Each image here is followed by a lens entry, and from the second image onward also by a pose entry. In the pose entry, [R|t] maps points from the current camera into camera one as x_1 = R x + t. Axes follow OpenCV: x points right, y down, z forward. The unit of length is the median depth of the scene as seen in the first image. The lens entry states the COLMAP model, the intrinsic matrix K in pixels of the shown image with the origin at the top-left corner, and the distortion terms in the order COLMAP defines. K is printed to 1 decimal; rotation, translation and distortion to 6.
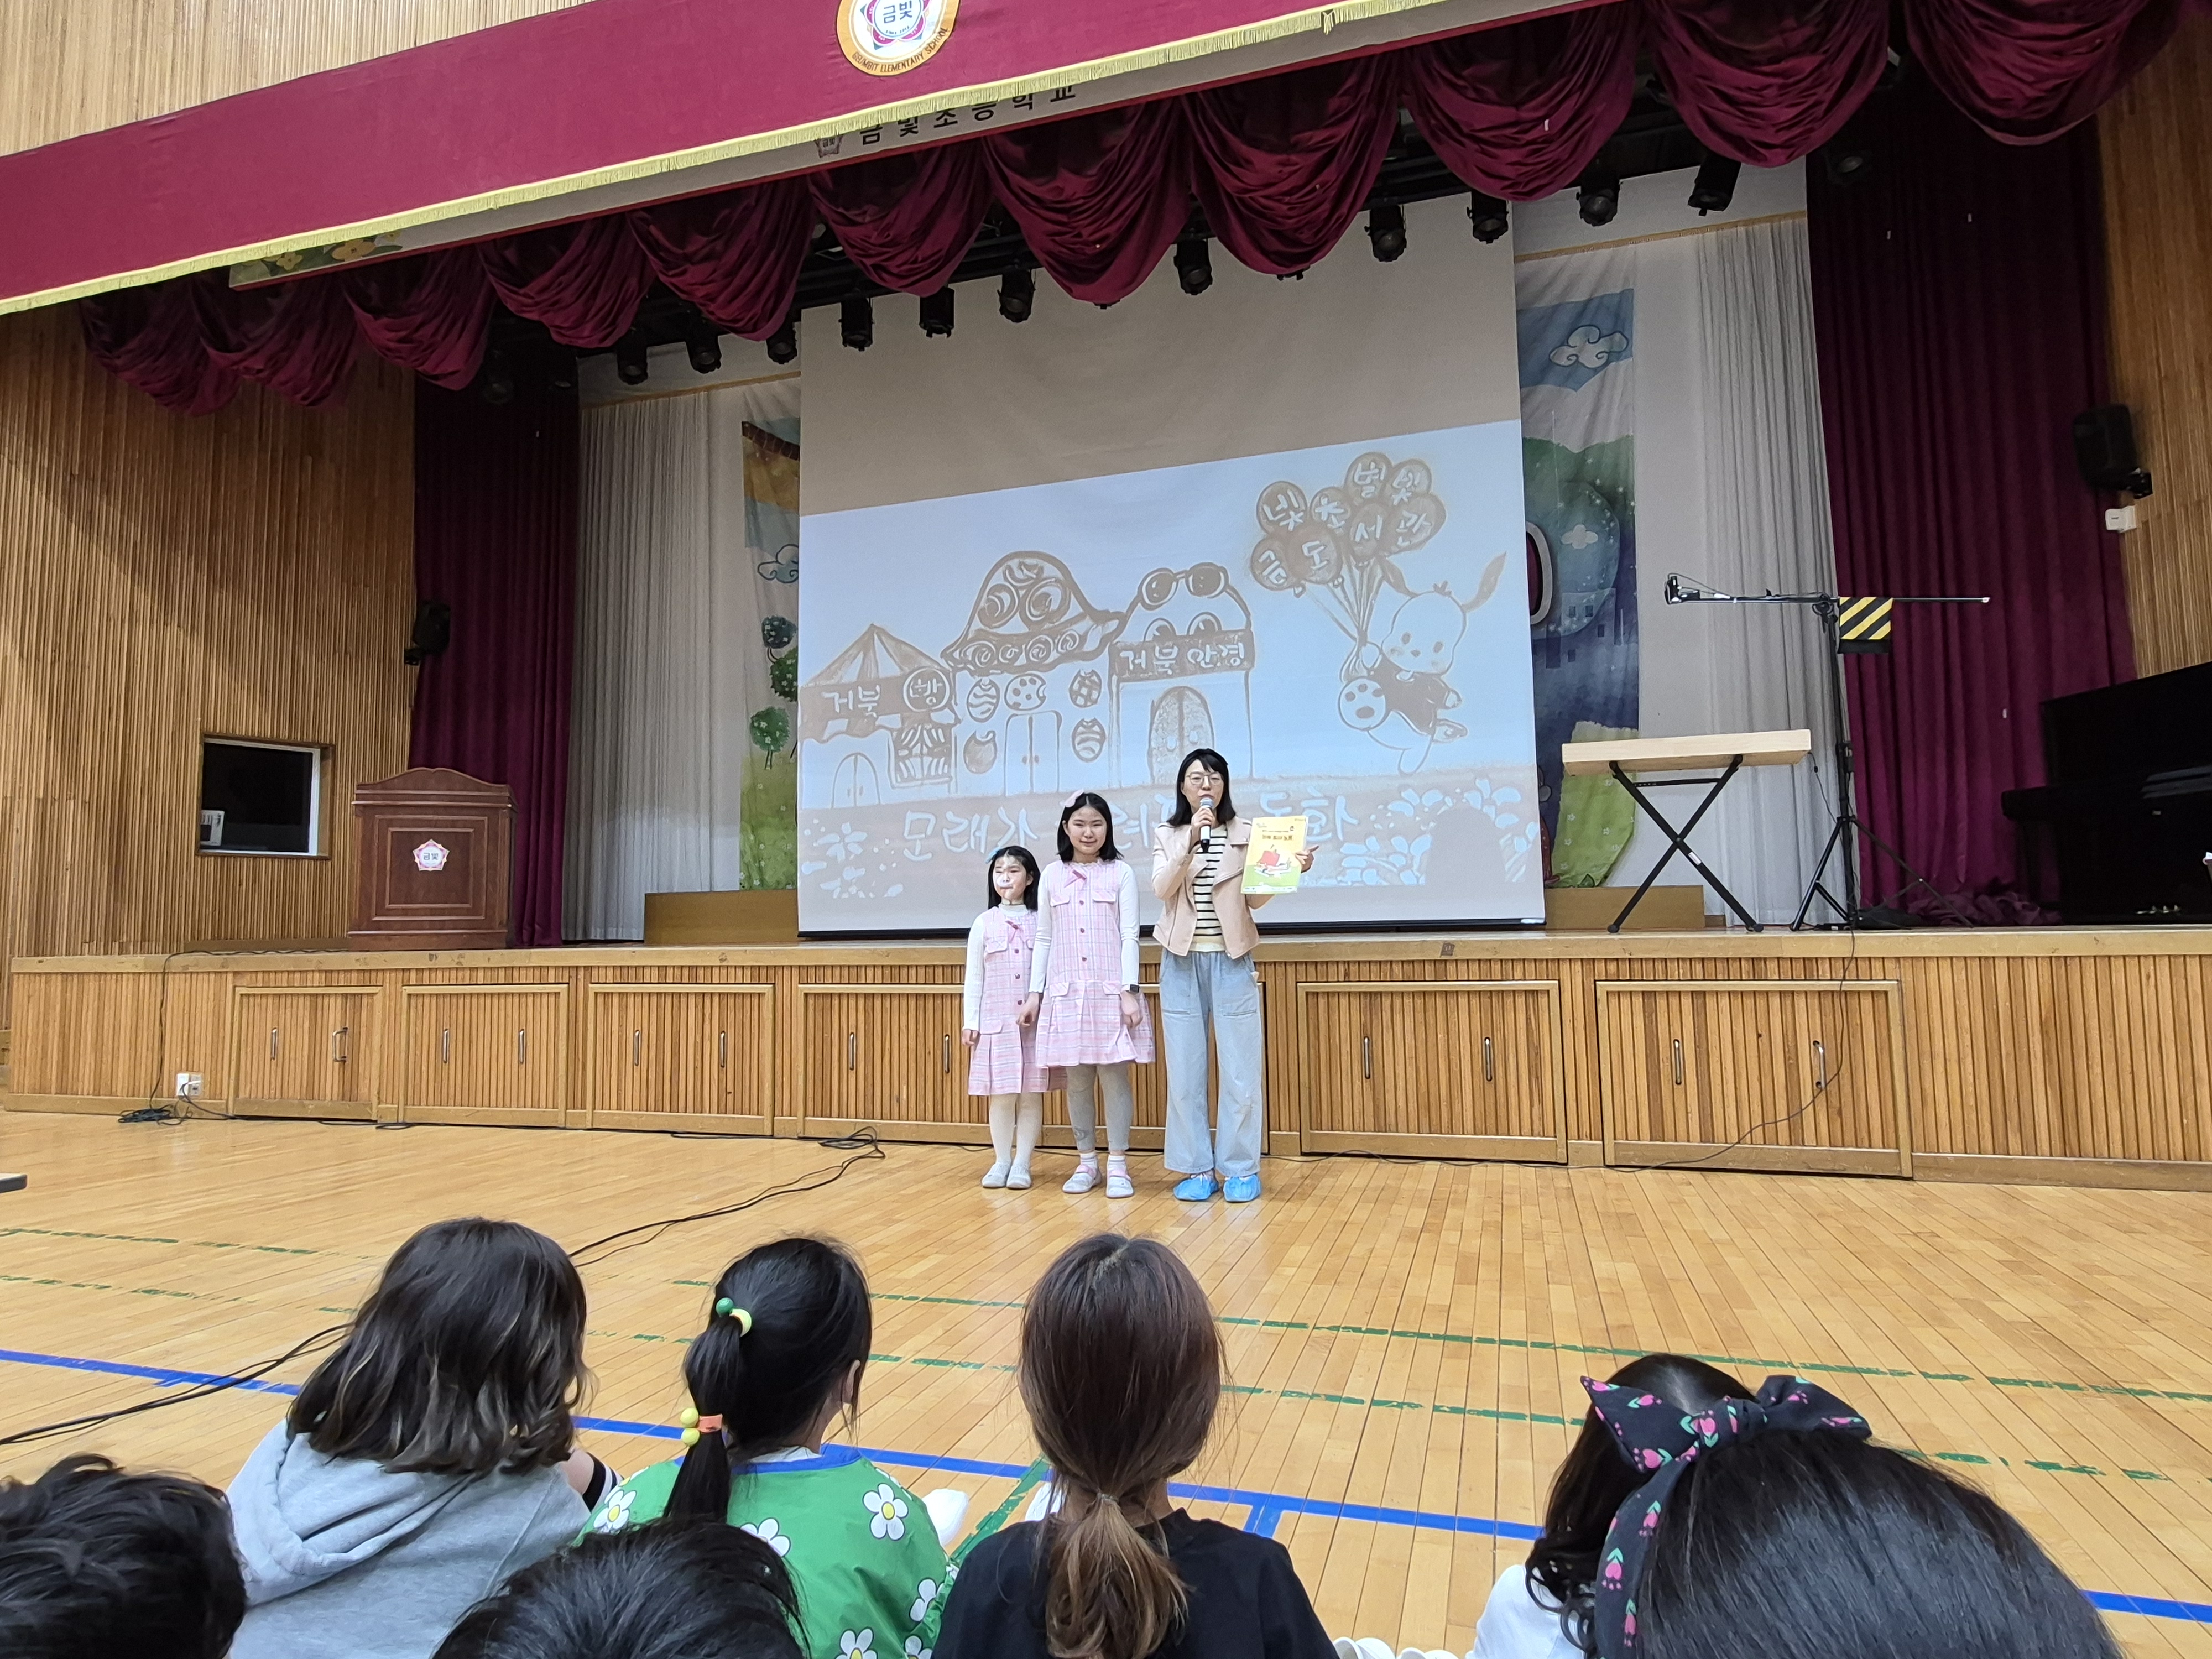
lens RADIAL K [[1262.2, 0, 1097.9], [0, 1262.2, 813.7], [0, 0, 1]] dist [-0.003461, 0.000435]
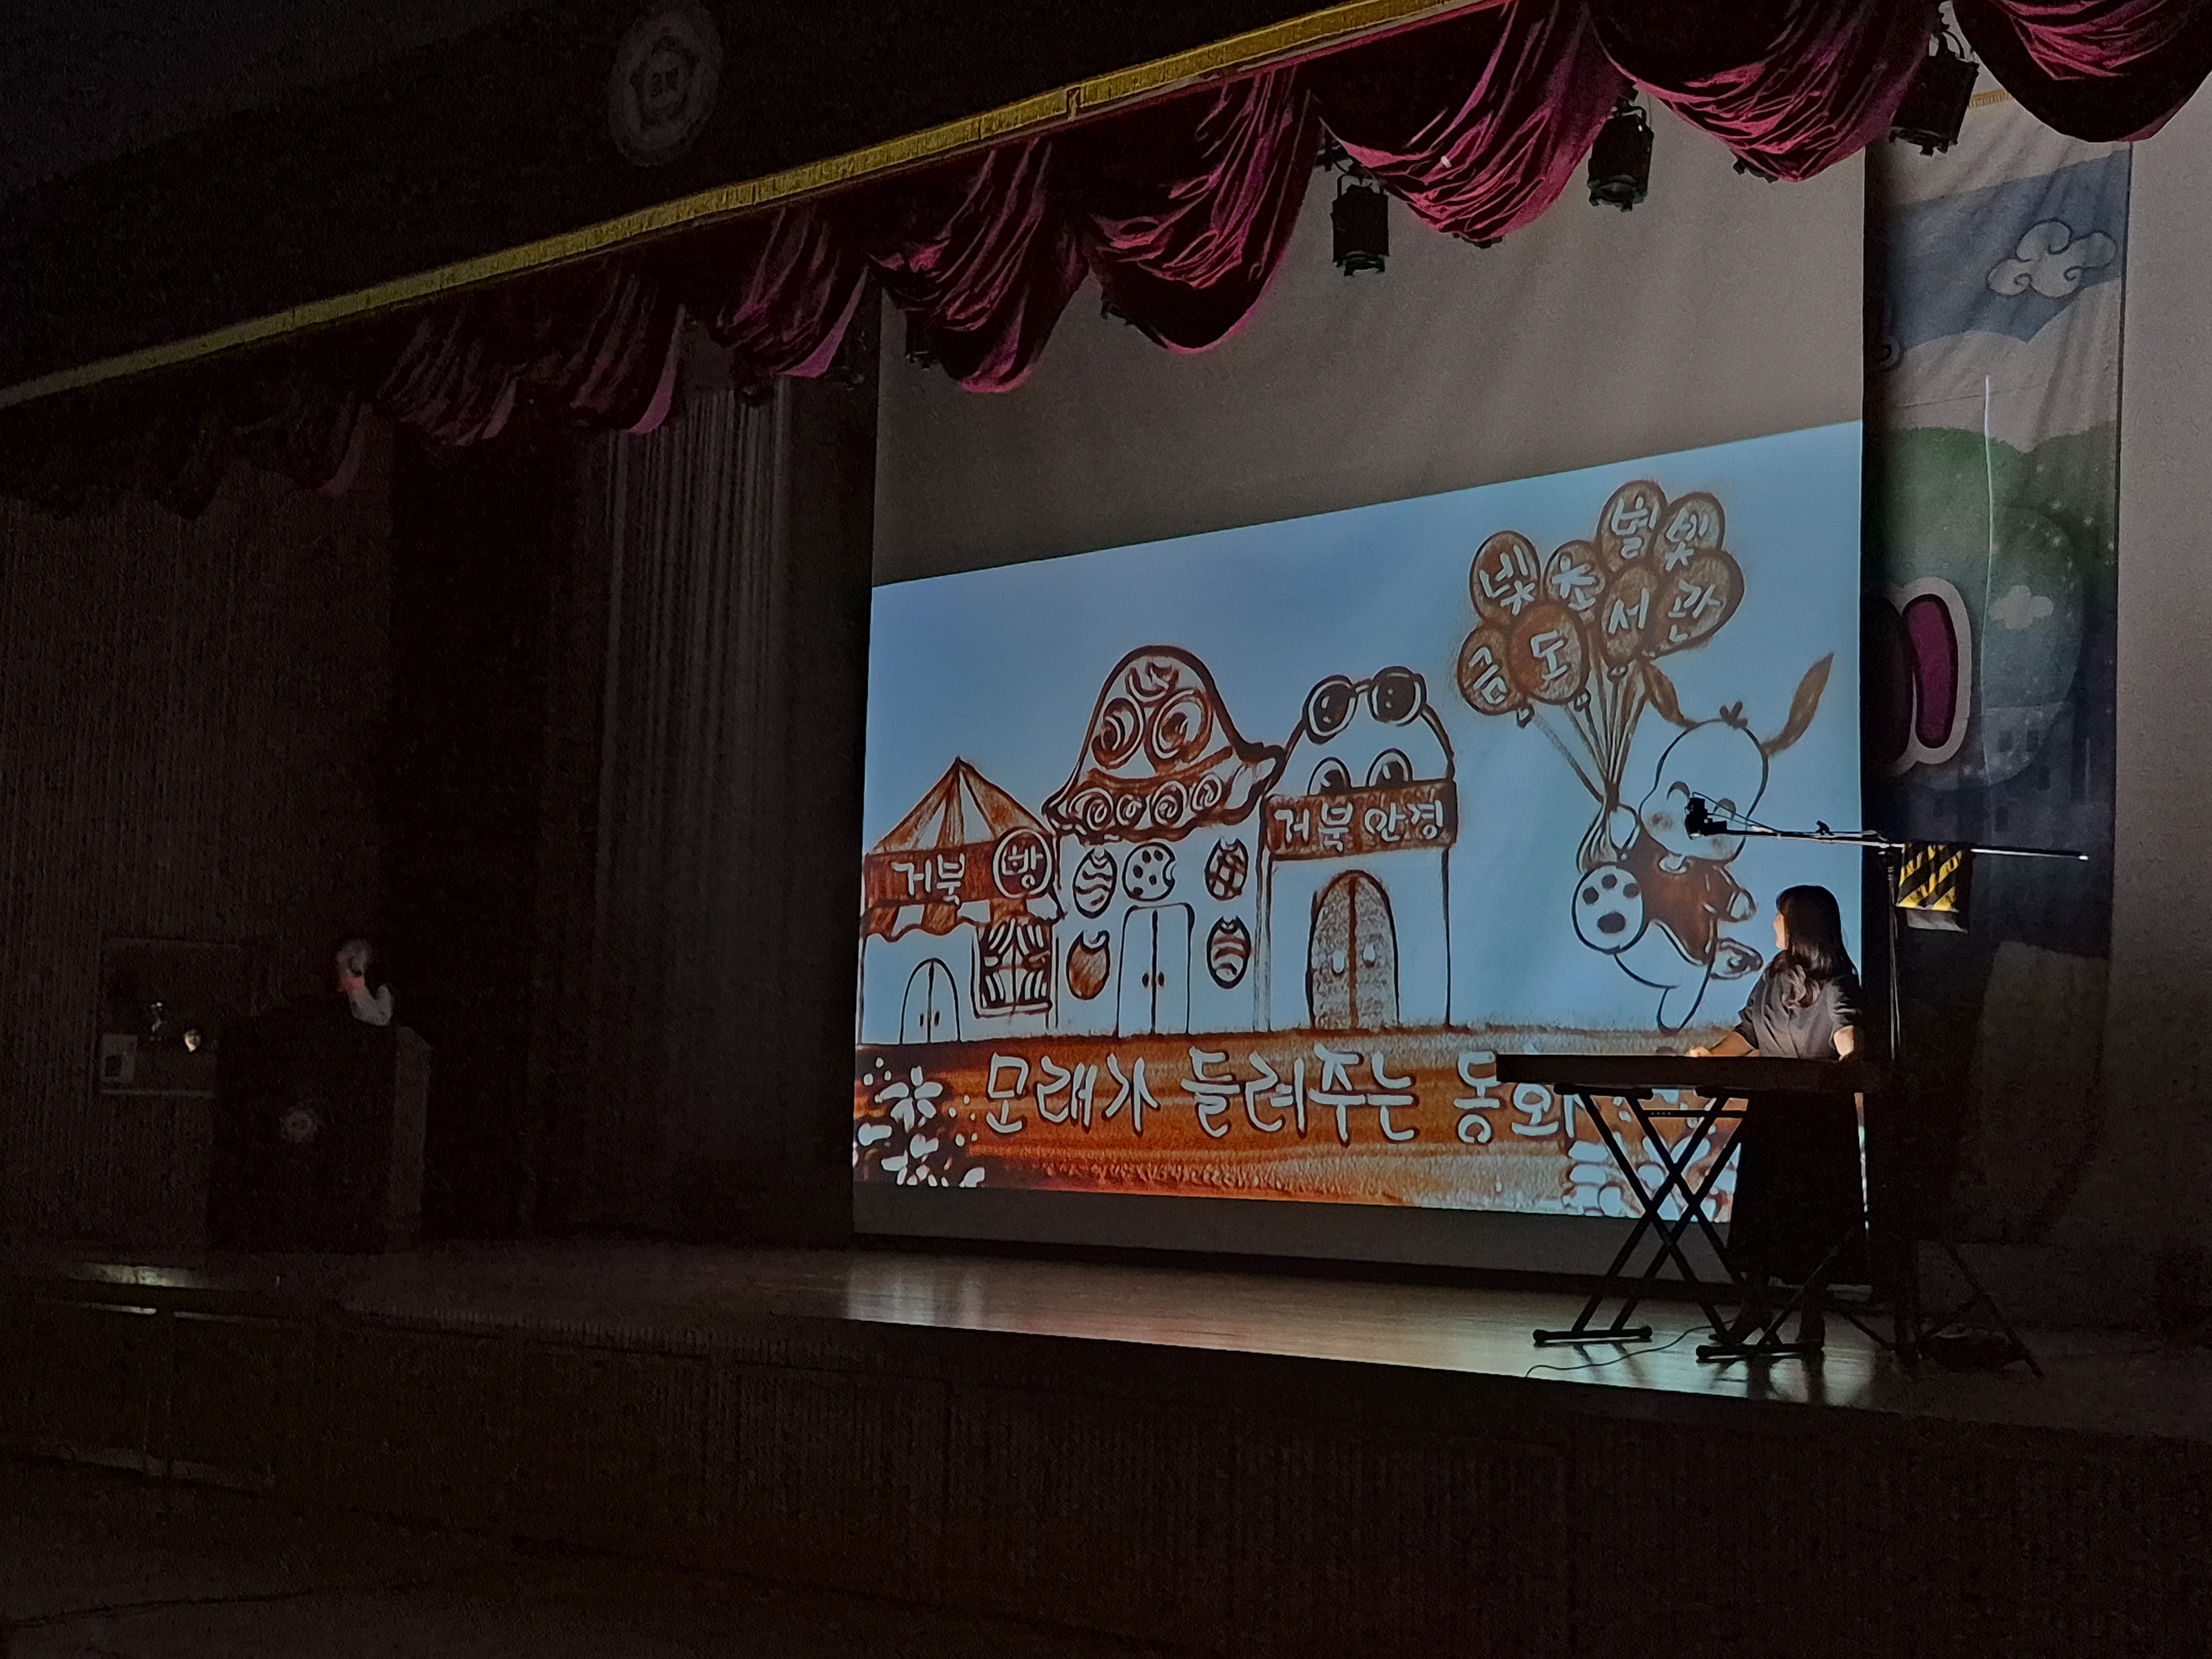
lens RADIAL K [[2815.7, 0, 1110.6], [0, 2815.7, 820.2], [0, 0, 1]] dist [0.030527, 0.000000]
pose [[0.912177, -0.005955, -0.409754, 0.518143], [-0.003115, 0.999765, -0.021464, -0.095214], [0.409785, 0.020855, 0.911944, -0.298170]]
